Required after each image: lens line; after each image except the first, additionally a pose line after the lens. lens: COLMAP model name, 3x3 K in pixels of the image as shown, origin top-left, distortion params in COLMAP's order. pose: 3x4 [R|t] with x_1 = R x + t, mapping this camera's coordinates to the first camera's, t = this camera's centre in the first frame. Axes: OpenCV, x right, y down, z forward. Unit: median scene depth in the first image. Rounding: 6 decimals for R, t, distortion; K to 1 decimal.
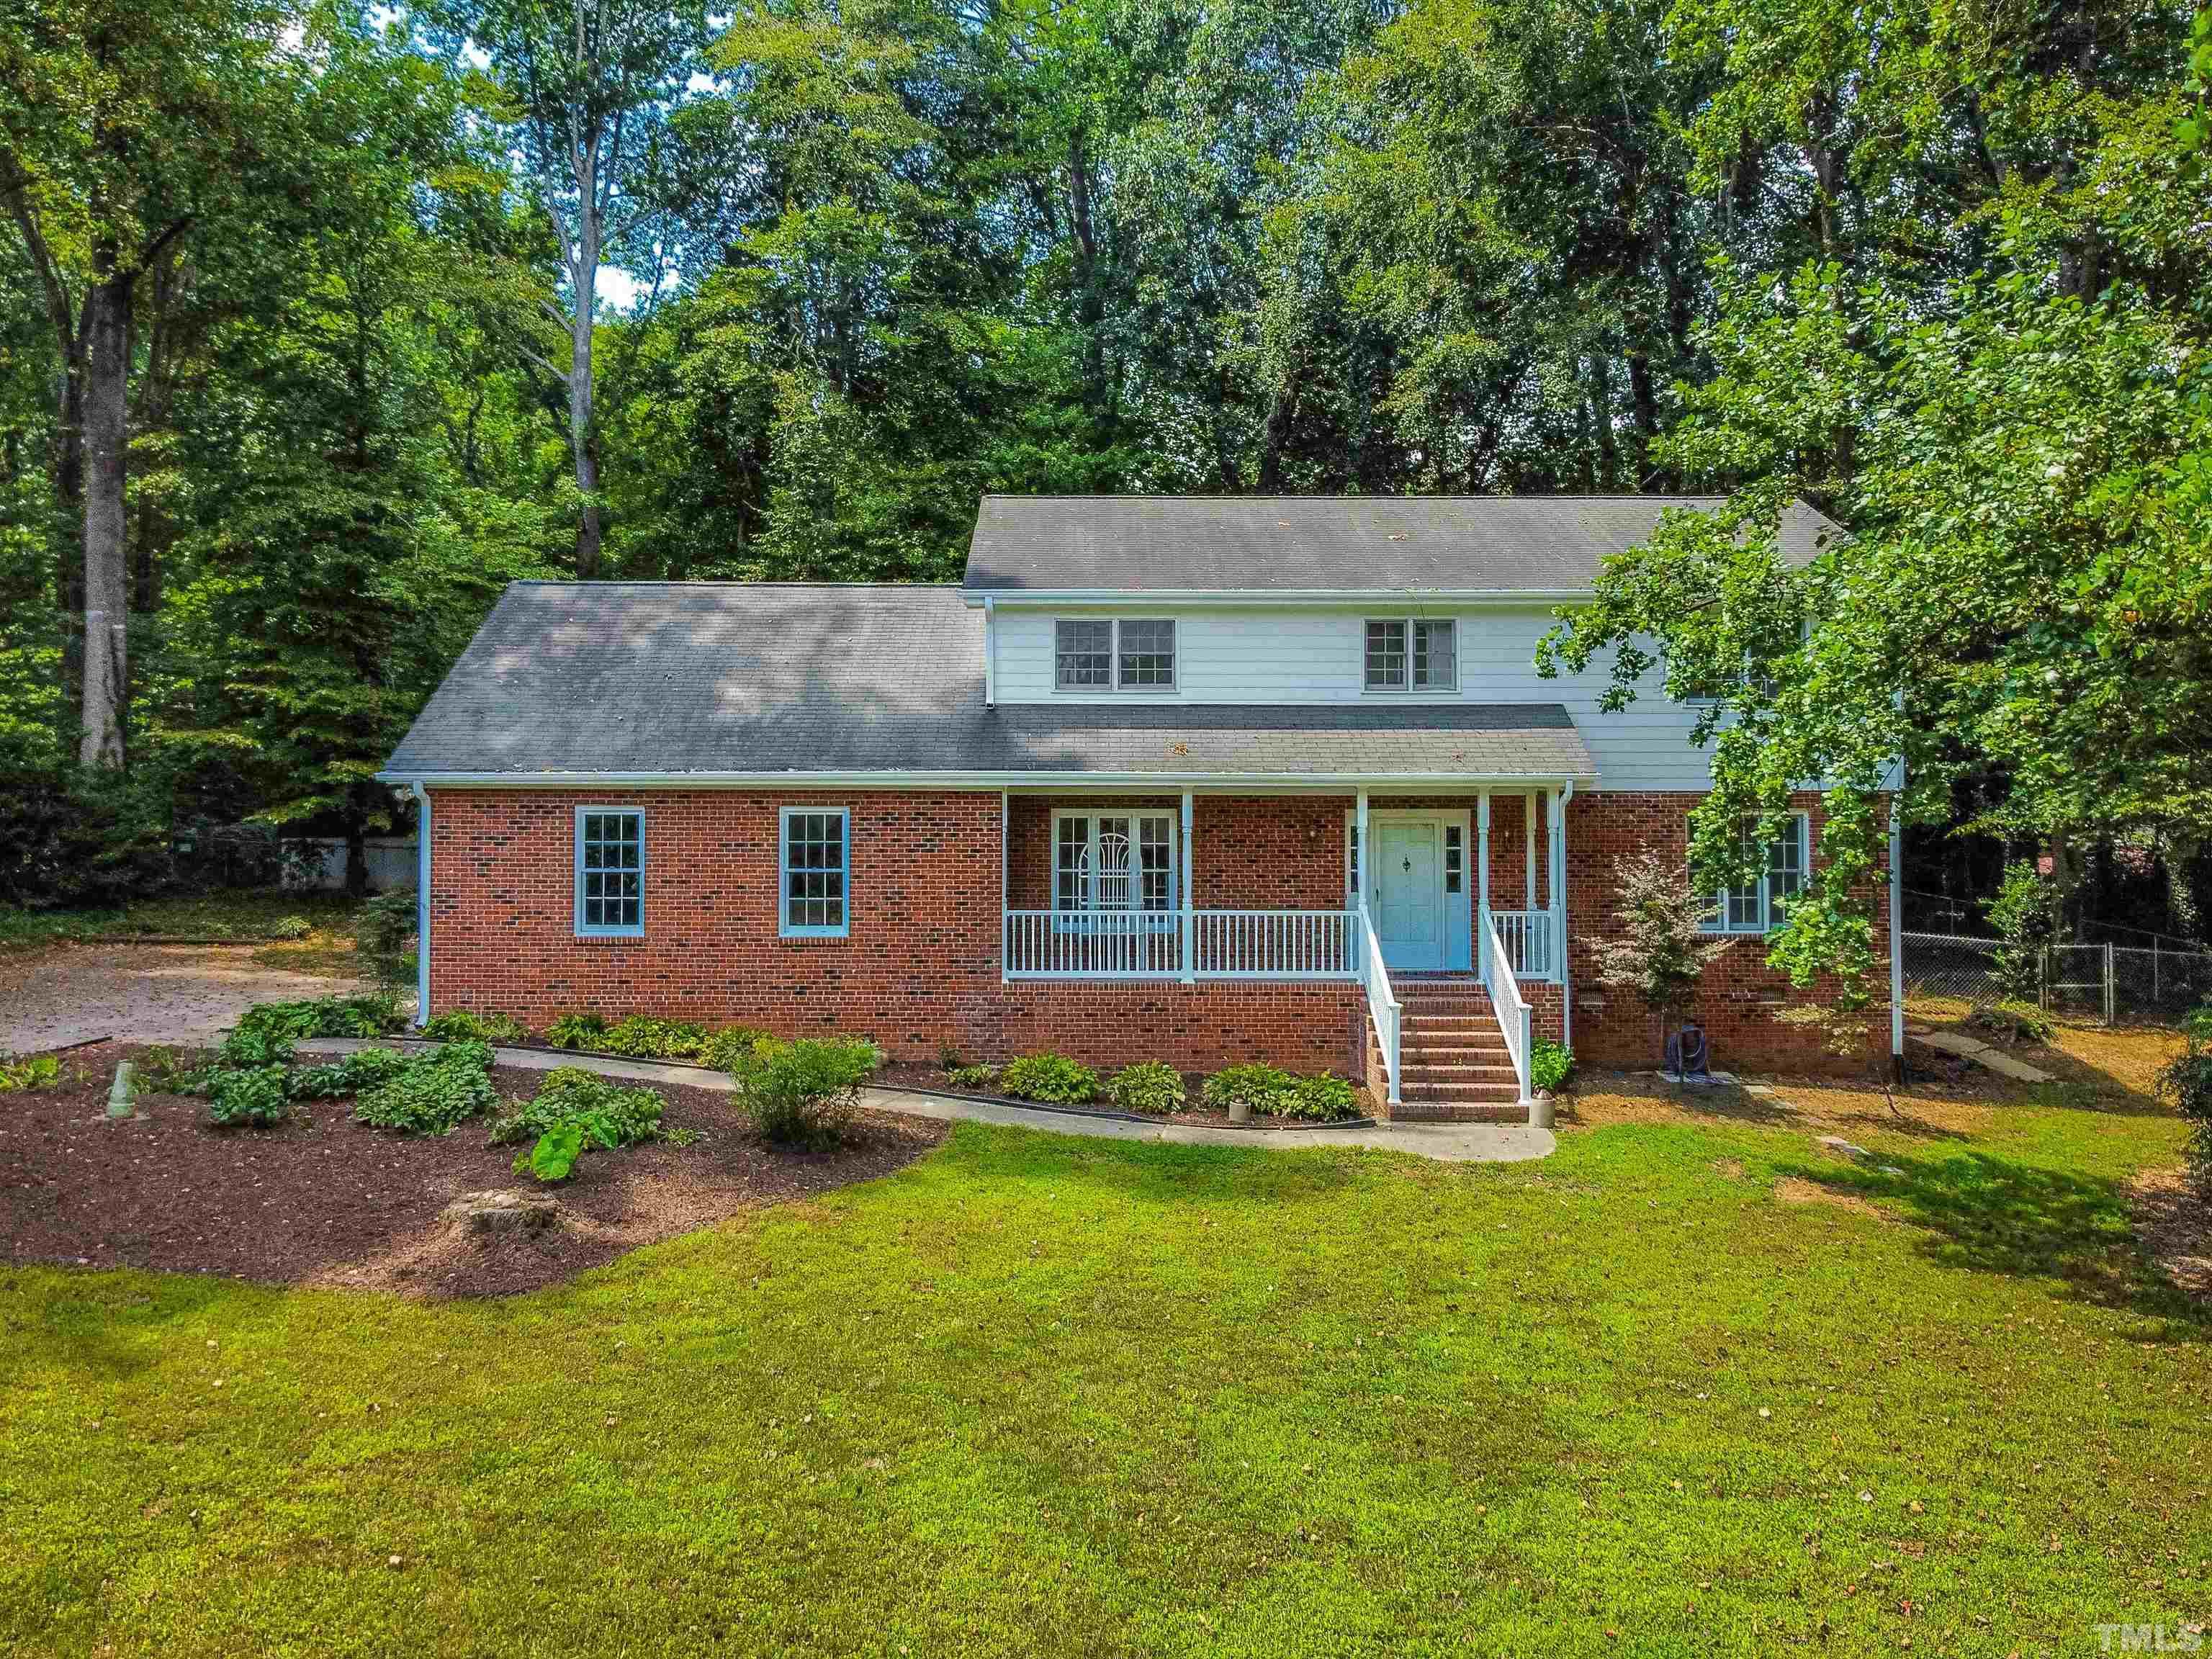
lens RADIAL K [[1666.1, 0, 1101.6], [0, 1666.1, 826.7], [0, 0, 1]] dist [0.015221, -0.023561]
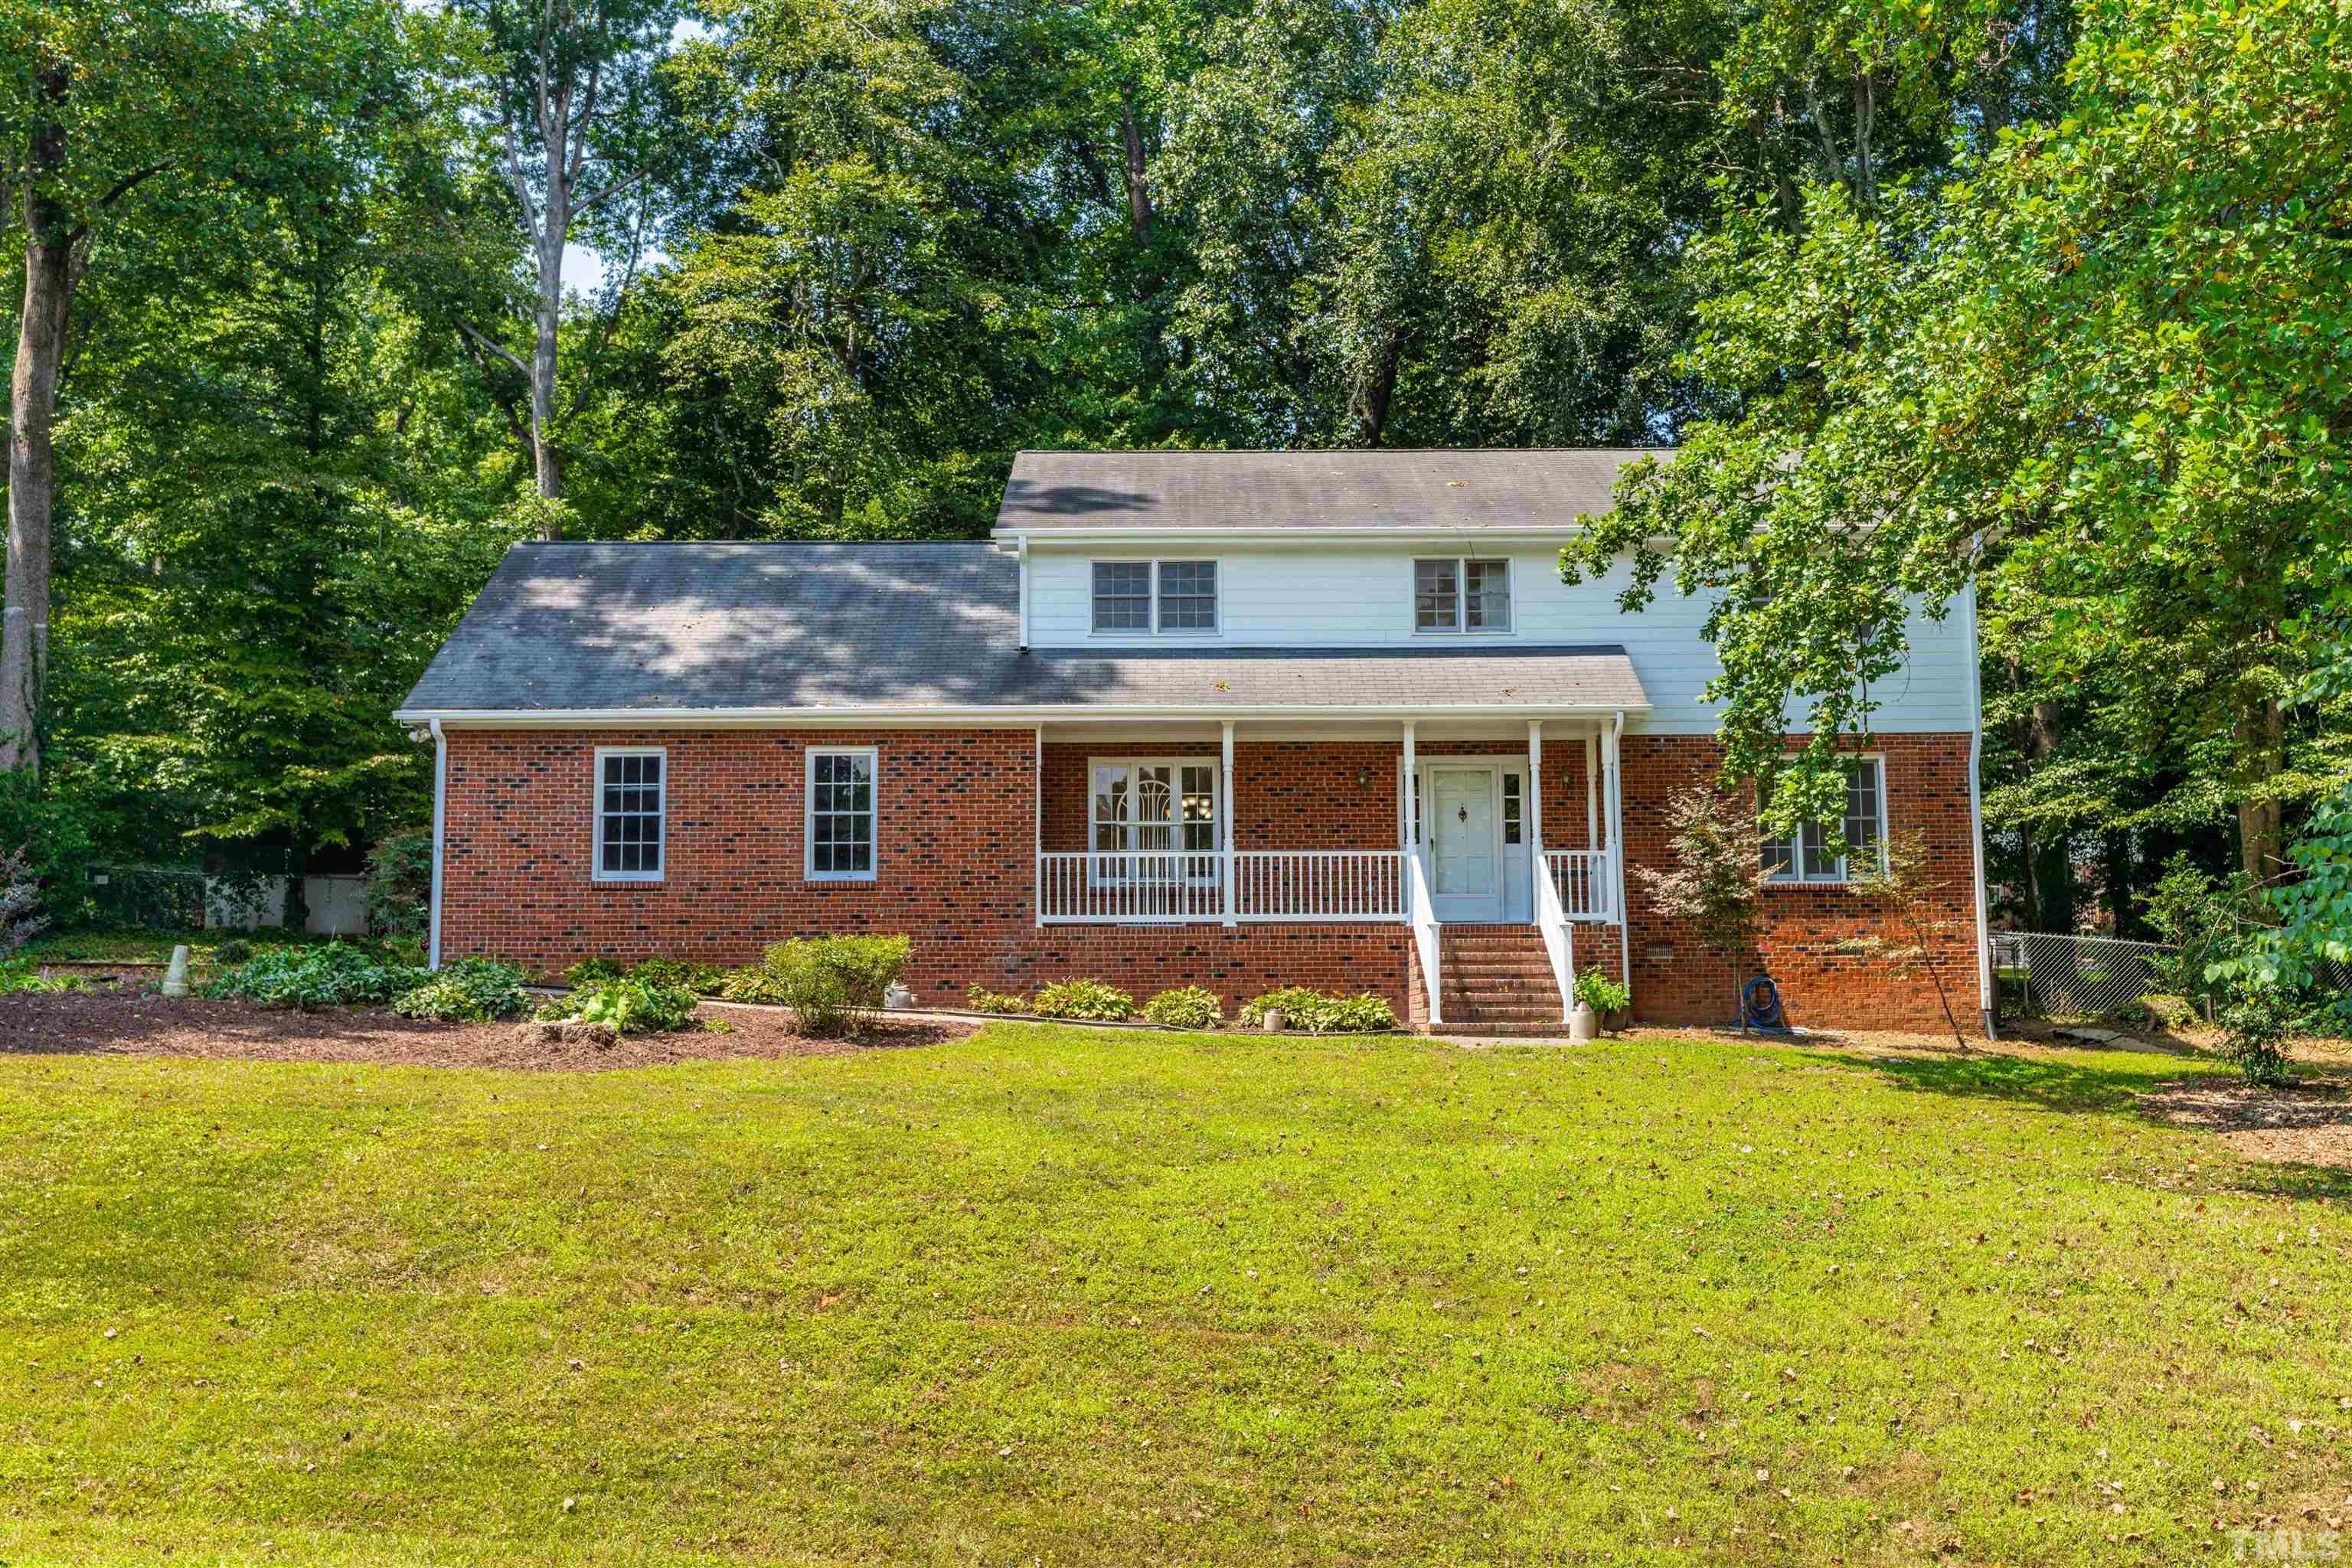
lens RADIAL K [[2268.1, 0, 1174.5], [0, 2268.1, 788.7], [0, 0, 1]] dist [0.014281, 0.000000]
pose [[0.999965, -0.006504, -0.005335, 0.019570], [0.005962, 0.995378, -0.095853, 0.099456], [0.005934, 0.095818, 0.995381, -0.218161]]
